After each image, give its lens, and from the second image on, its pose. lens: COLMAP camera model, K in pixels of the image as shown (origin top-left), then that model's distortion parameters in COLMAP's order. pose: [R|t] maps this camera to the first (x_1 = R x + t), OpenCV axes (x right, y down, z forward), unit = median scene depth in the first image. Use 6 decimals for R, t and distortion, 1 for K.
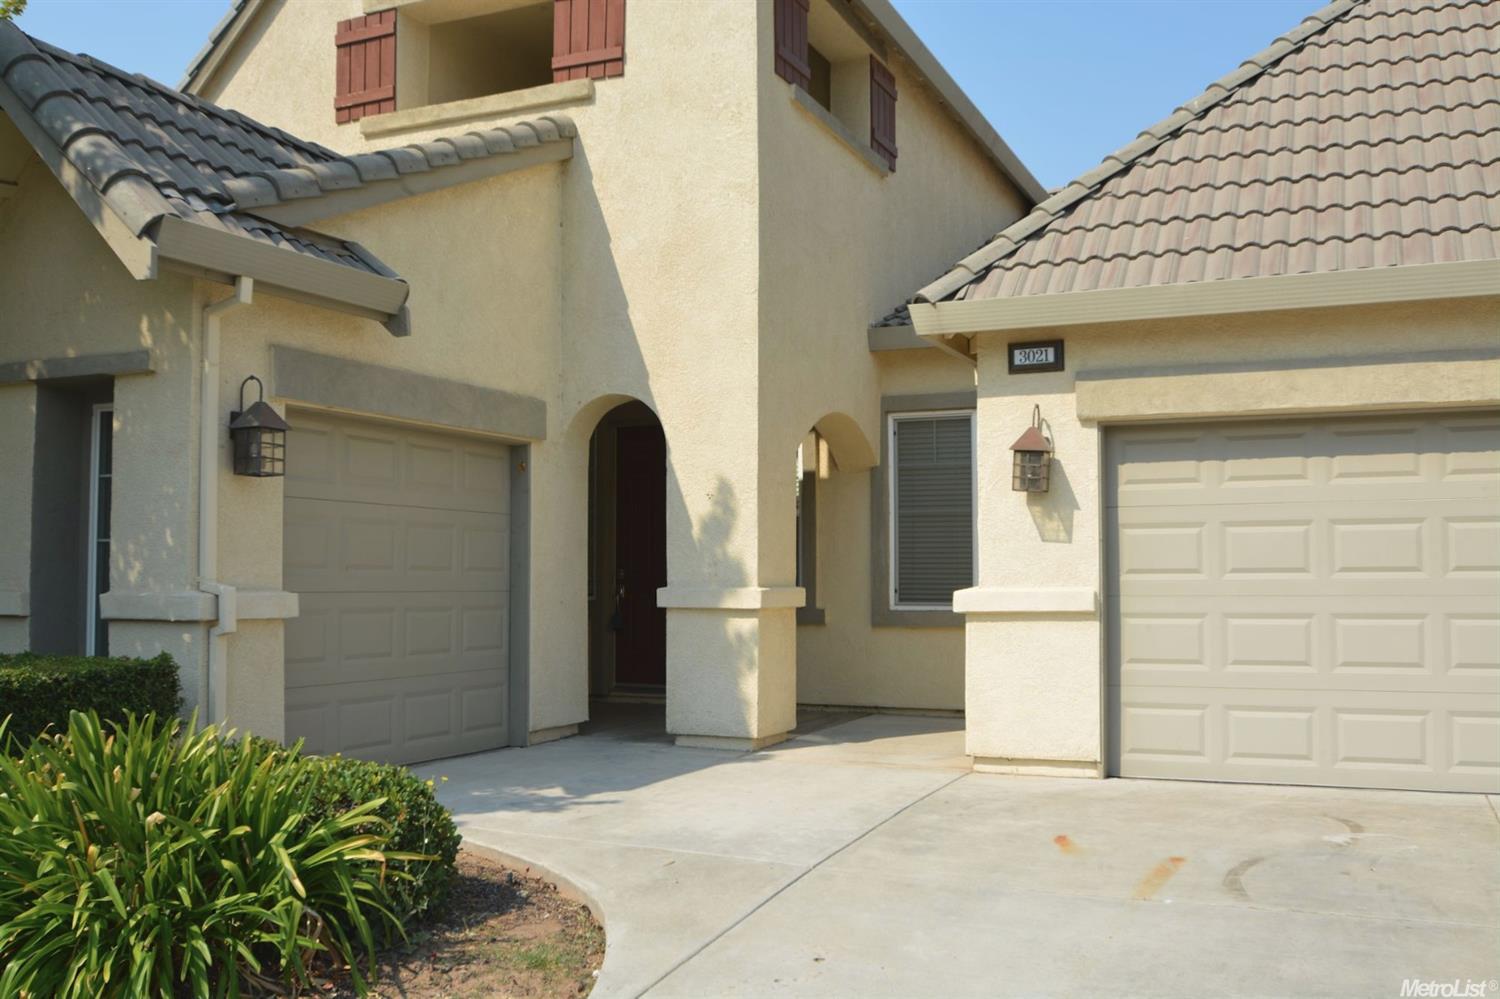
lens RADIAL K [[1342.2, 0, 750.0], [0, 1342.2, 499.5], [0, 0, 1]] dist [-0.021570, -0.010056]
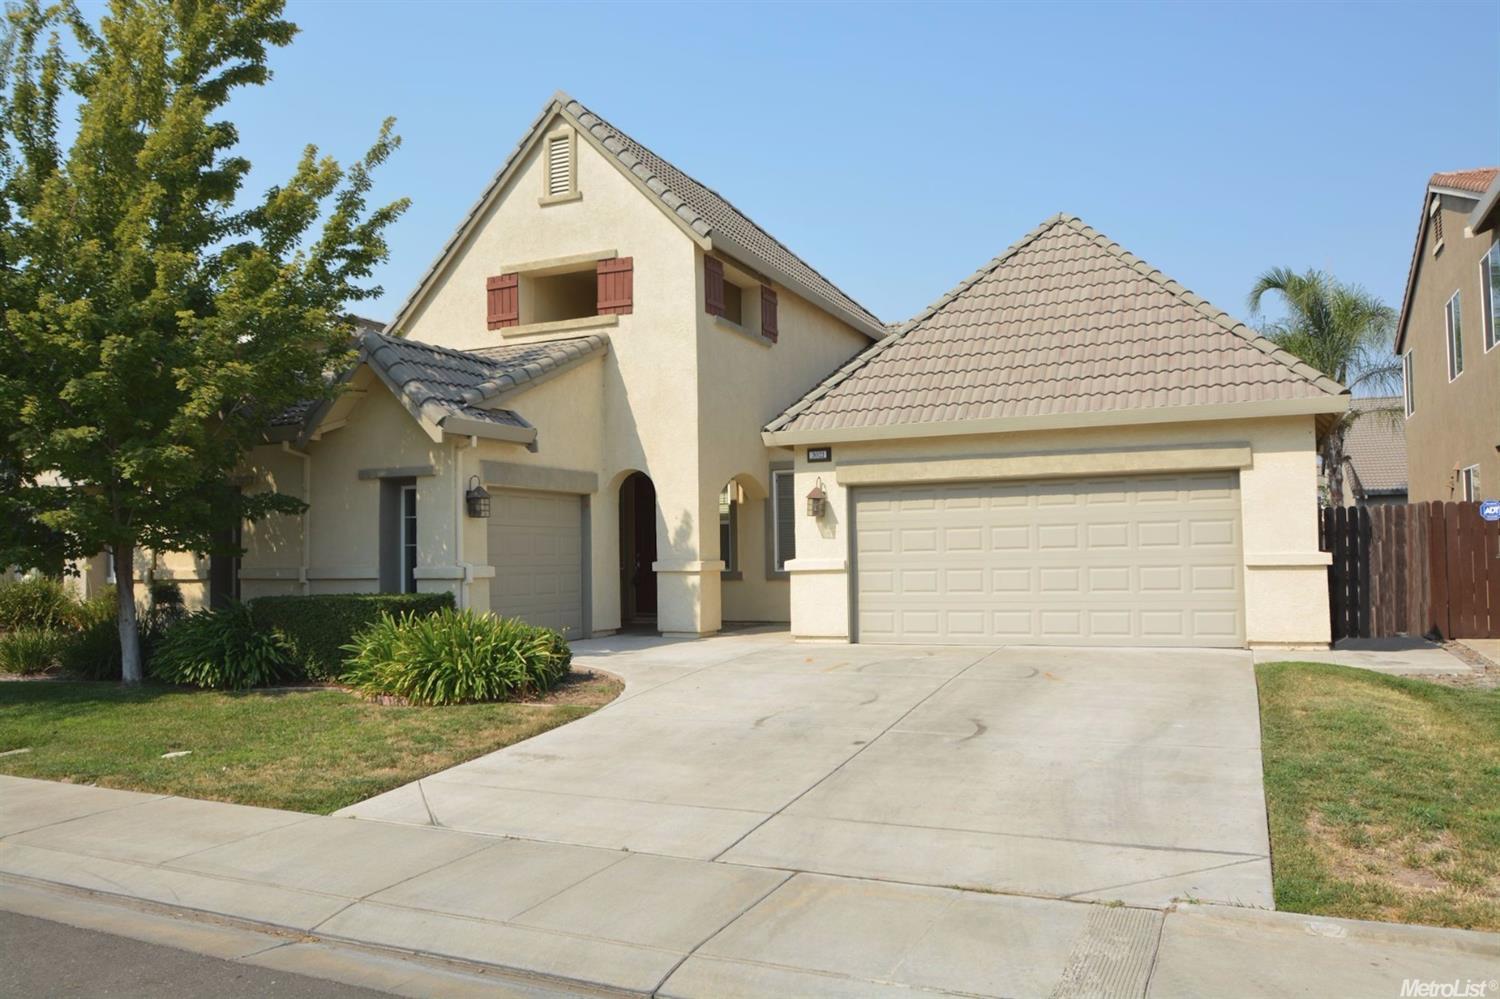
lens RADIAL K [[1058.5, 0, 750.0], [0, 1058.5, 499.5], [0, 0, 1]] dist [0.003071, 0.000383]
pose [[0.999870, -0.016105, -0.001062, 0.099745], [0.016112, 0.999851, 0.006225, -0.045688], [0.000961, -0.006241, 0.999980, -0.751097]]
